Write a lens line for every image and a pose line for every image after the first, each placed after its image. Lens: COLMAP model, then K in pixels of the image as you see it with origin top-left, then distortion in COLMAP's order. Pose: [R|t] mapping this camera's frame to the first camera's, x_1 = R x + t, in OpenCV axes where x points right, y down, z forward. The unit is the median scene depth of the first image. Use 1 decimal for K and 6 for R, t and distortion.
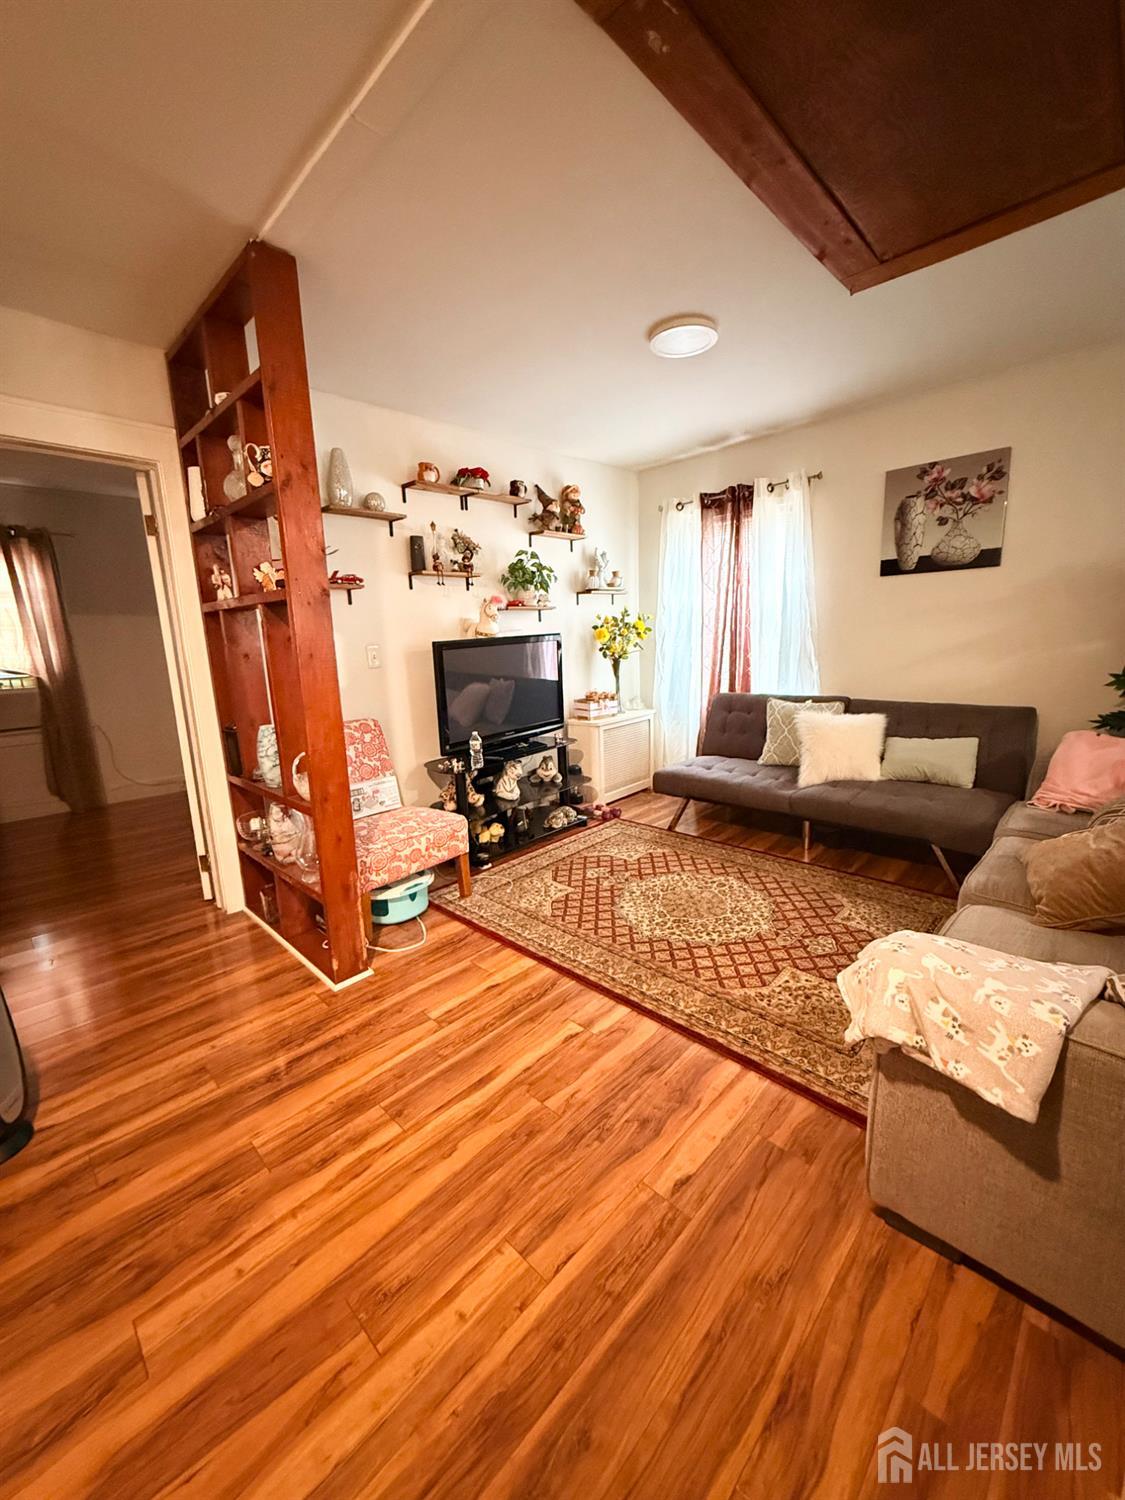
lens RADIAL K [[598.5, 0, 562.0], [0, 598.5, 743.3], [0, 0, 1]] dist [0.000813, 0.000094]
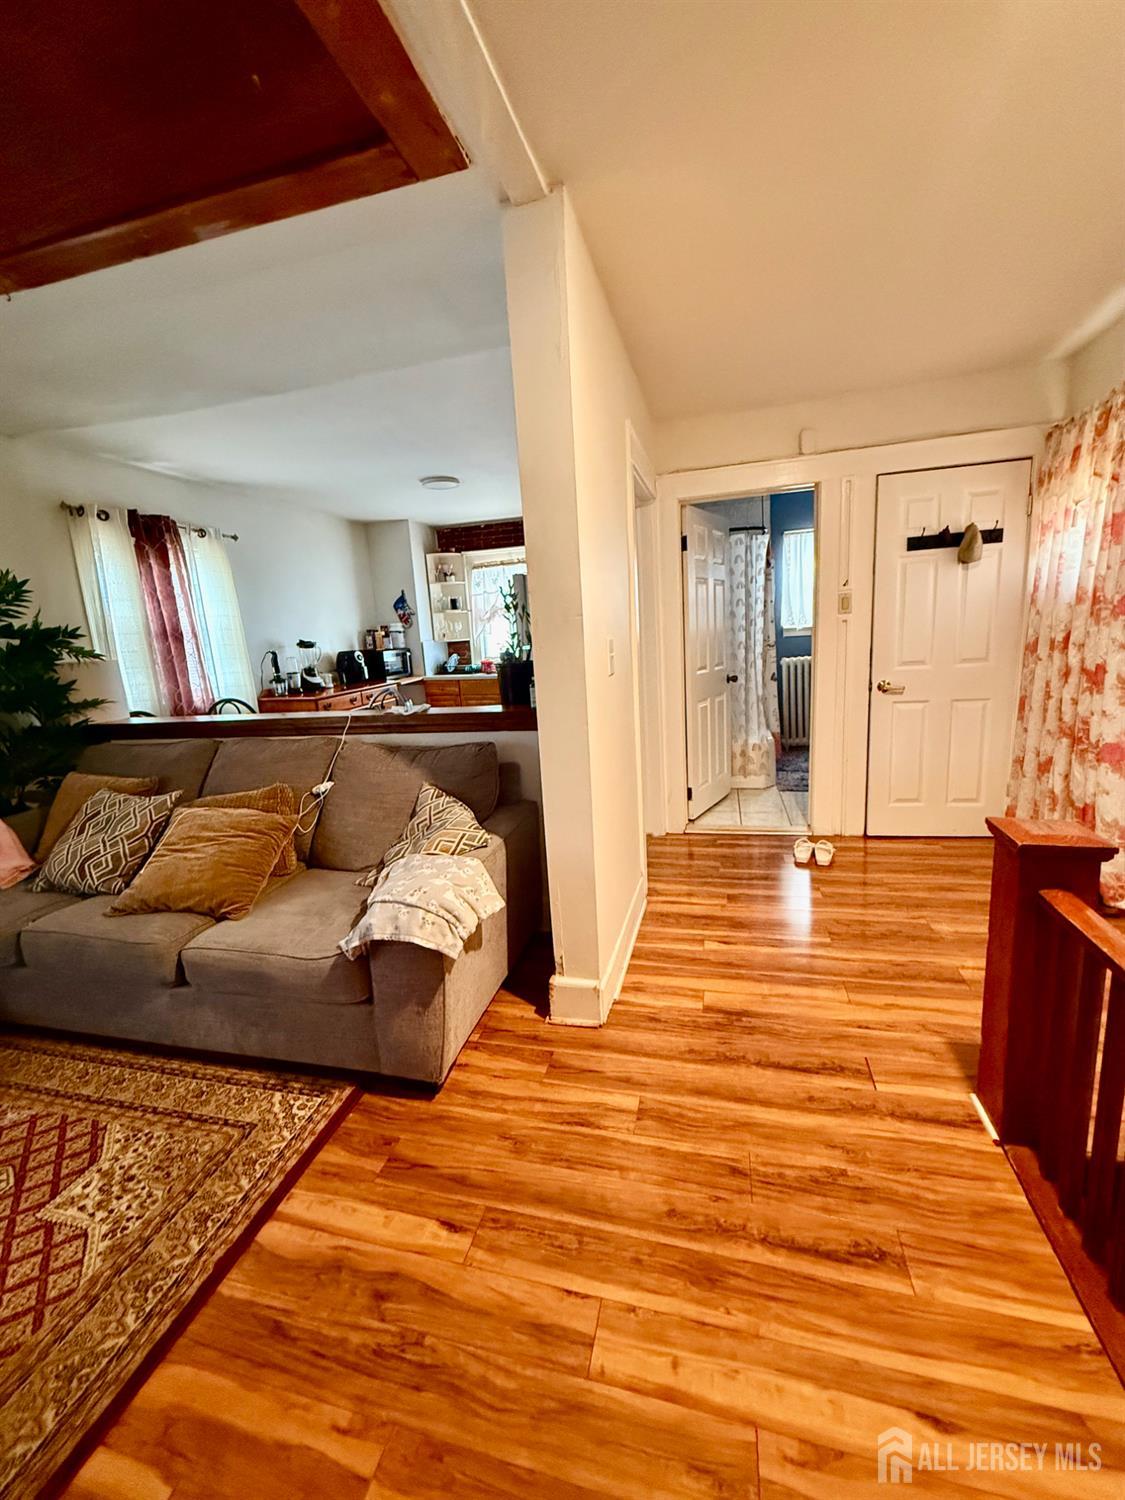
lens RADIAL K [[598.5, 0, 562.0], [0, 598.5, 743.3], [0, 0, 1]] dist [0.000813, 0.000094]
pose [[-0.489380, -0.096552, 0.866709, -0.360024], [0.237619, 0.941484, 0.239051, -0.112200], [-0.839074, 0.322933, -0.437801, 0.552365]]
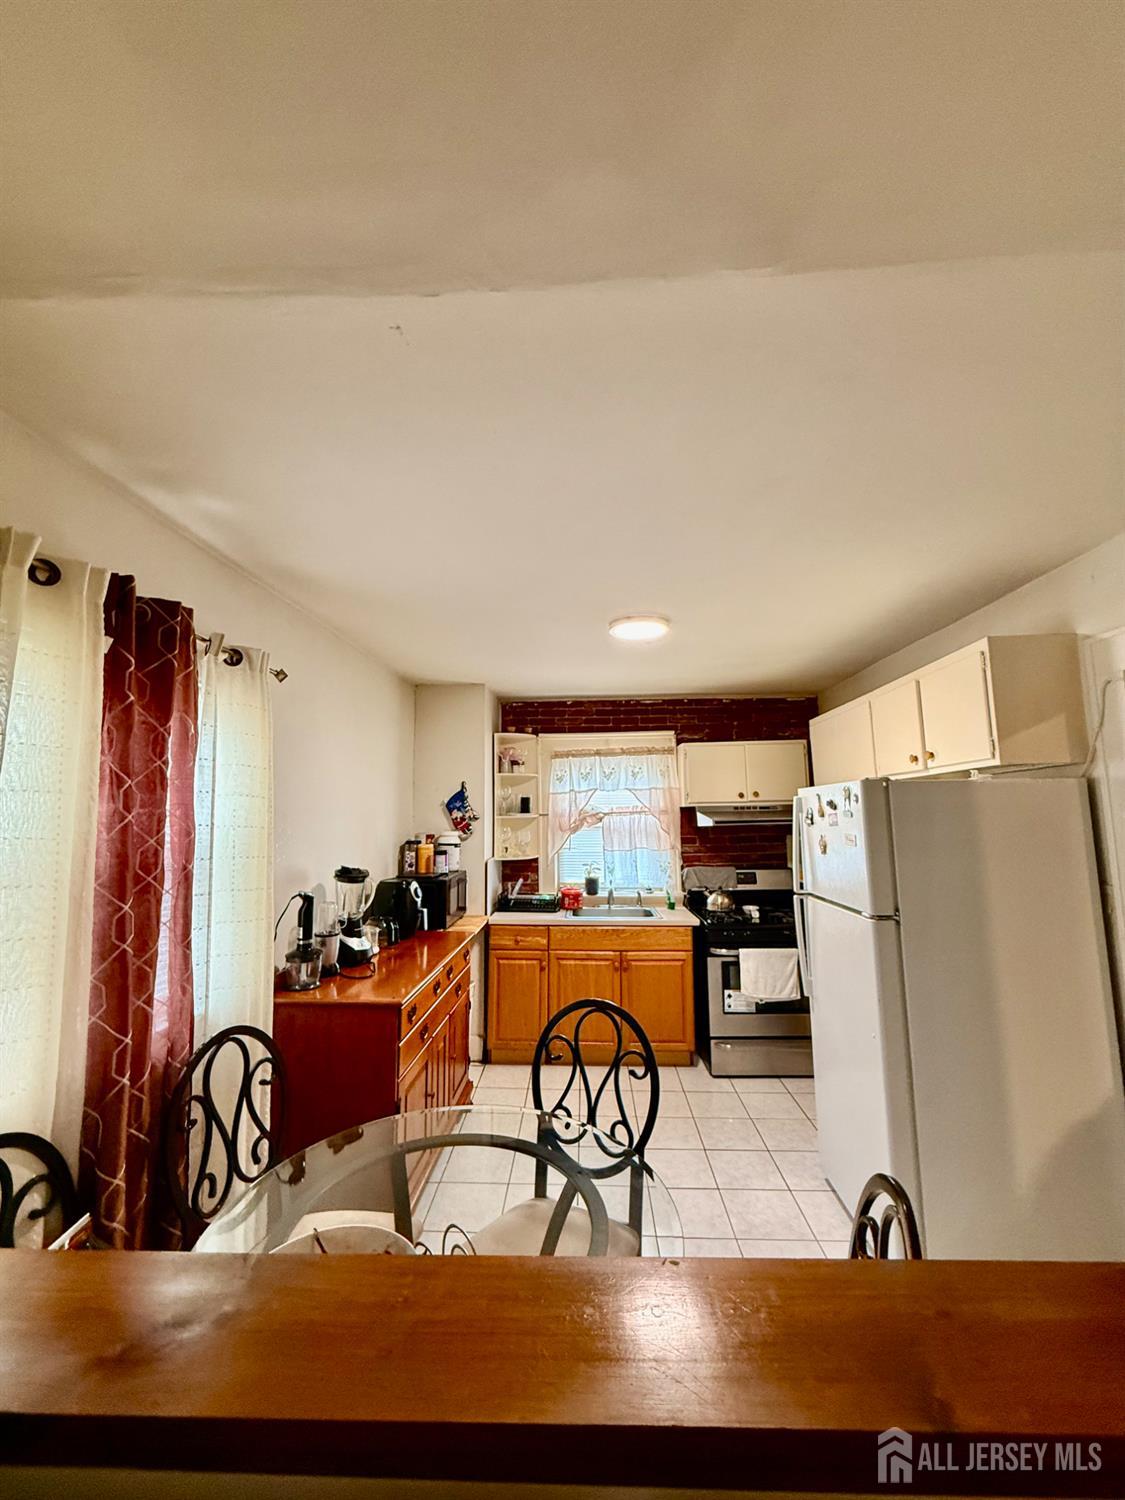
lens RADIAL K [[599.0, 0, 563.6], [0, 599.0, 744.4], [0, 0, 1]] dist [0.000449, 0.000031]
pose [[-0.660072, 0.133107, 0.739316, 0.718464], [0.177083, 0.984011, -0.019060, -0.287920], [-0.730032, 0.118339, -0.673089, 0.702115]]
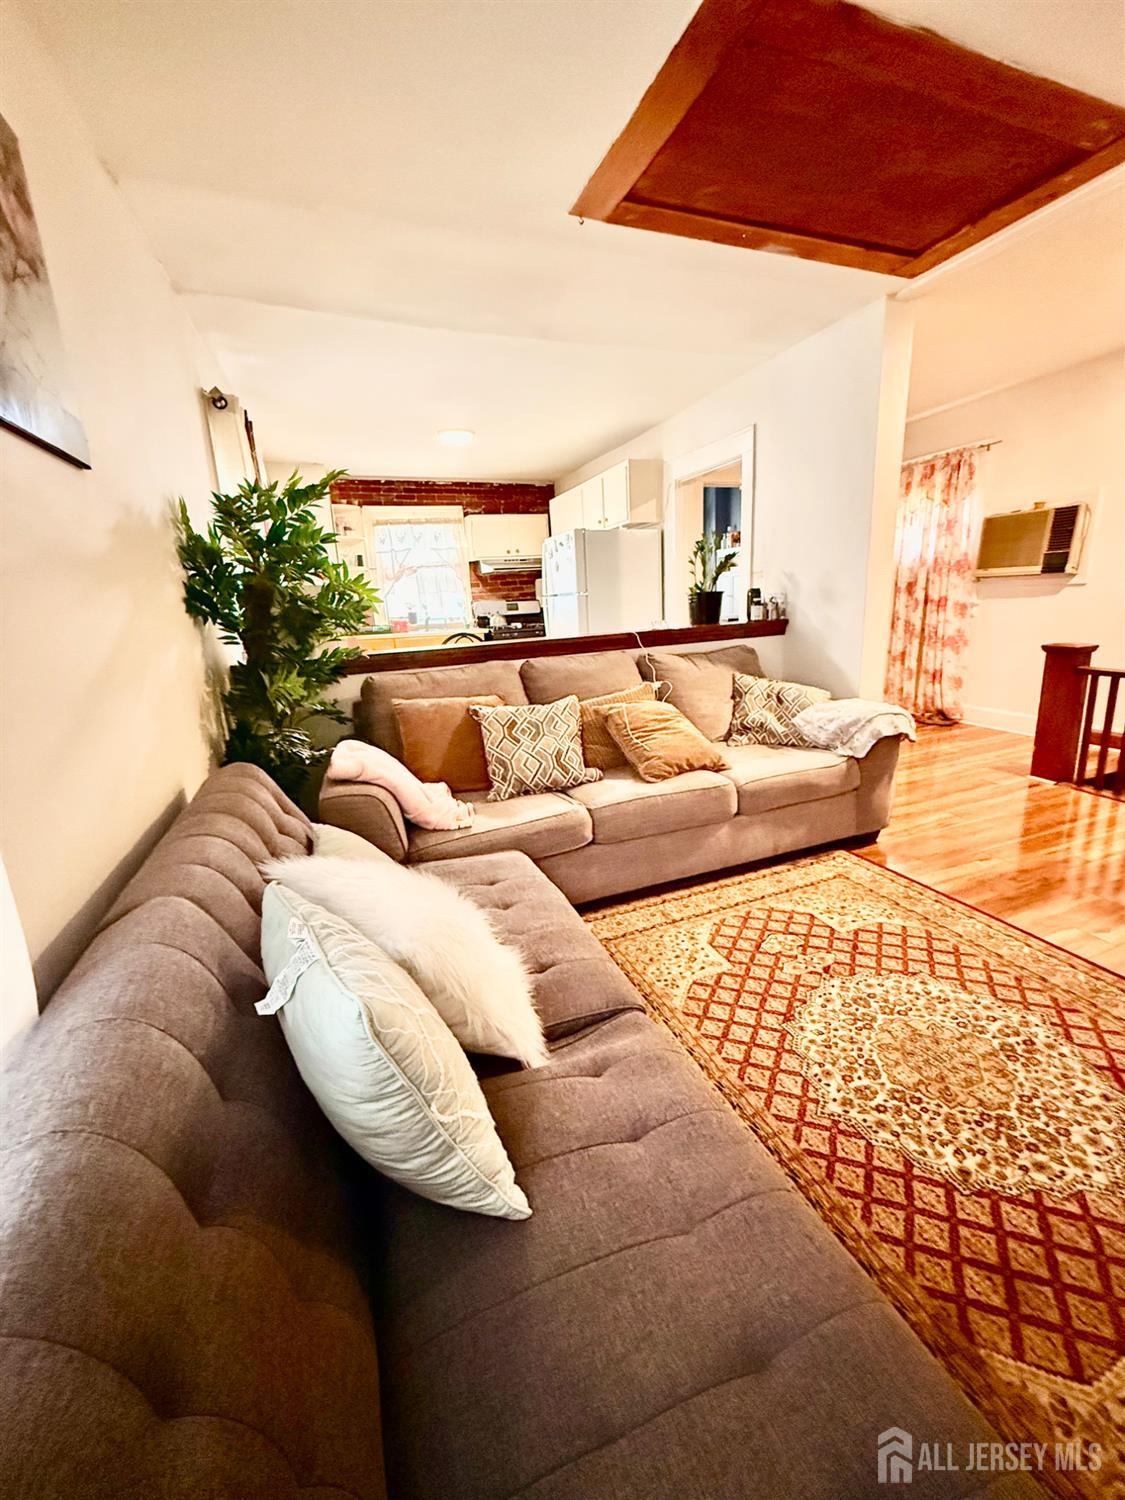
lens RADIAL K [[598.5, 0, 562.0], [0, 598.5, 743.3], [0, 0, 1]] dist [0.000813, 0.000094]
pose [[-0.903842, -0.019956, 0.427400, 0.327233], [0.159758, 0.910926, 0.380382, -0.285069], [-0.396921, 0.412086, -0.820146, 1.578988]]
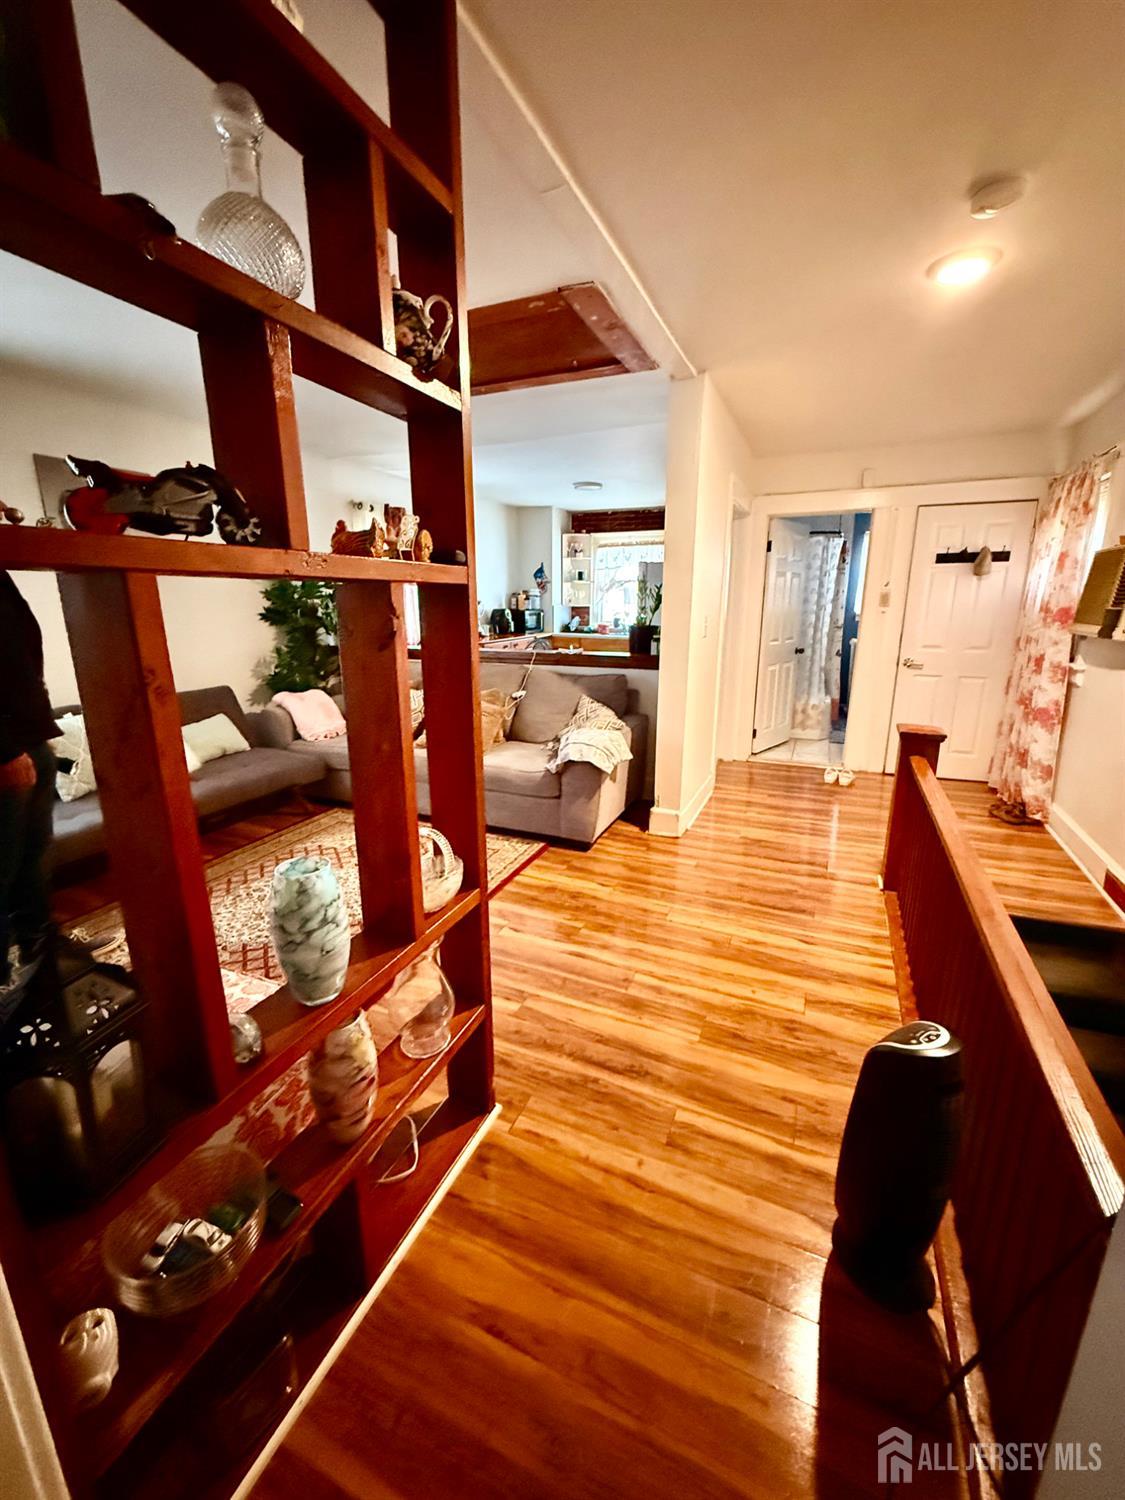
lens RADIAL K [[598.5, 0, 562.0], [0, 598.5, 743.3], [0, 0, 1]] dist [0.000813, 0.000094]
pose [[-0.352804, -0.184998, 0.917227, -0.869995], [0.184711, 0.947201, 0.262091, -0.177929], [-0.917285, 0.261889, -0.300005, 0.886663]]
